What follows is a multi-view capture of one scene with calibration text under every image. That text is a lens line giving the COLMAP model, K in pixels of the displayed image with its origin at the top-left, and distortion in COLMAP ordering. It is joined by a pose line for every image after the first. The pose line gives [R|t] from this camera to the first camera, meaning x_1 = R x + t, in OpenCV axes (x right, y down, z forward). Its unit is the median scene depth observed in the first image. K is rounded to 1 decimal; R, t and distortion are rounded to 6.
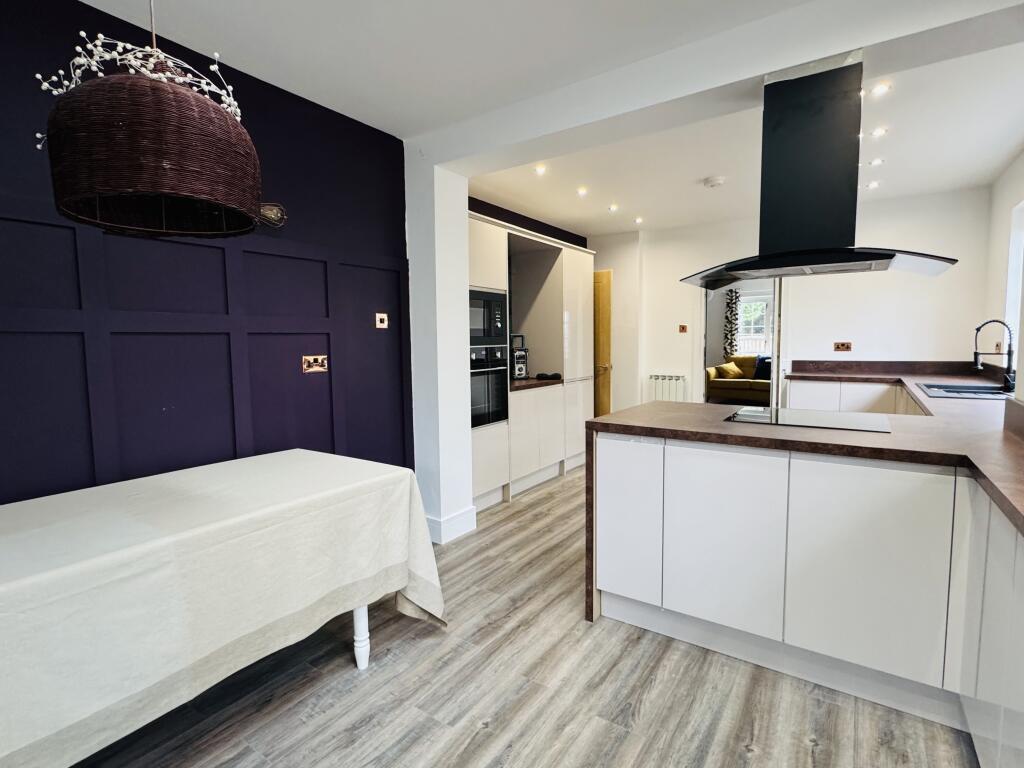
lens RADIAL K [[510.3, 0, 508.9], [0, 510.3, 381.8], [0, 0, 1]] dist [0.000855, 0.000016]
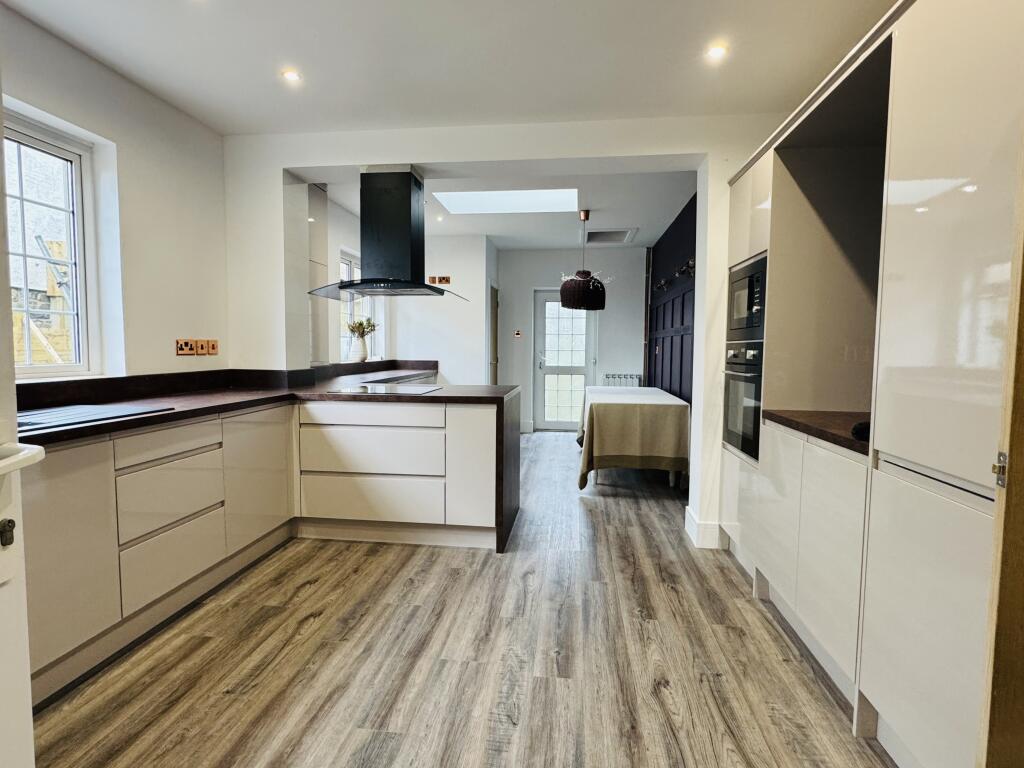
lens RADIAL K [[510.3, 0, 510.8], [0, 510.3, 382.7], [0, 0, 1]] dist [0.000855, 0.000016]
pose [[-0.883547, 0.043853, -0.466286, 0.600951], [-0.029089, 0.988546, 0.148091, -0.113668], [0.467439, 0.144410, -0.872151, 1.533360]]
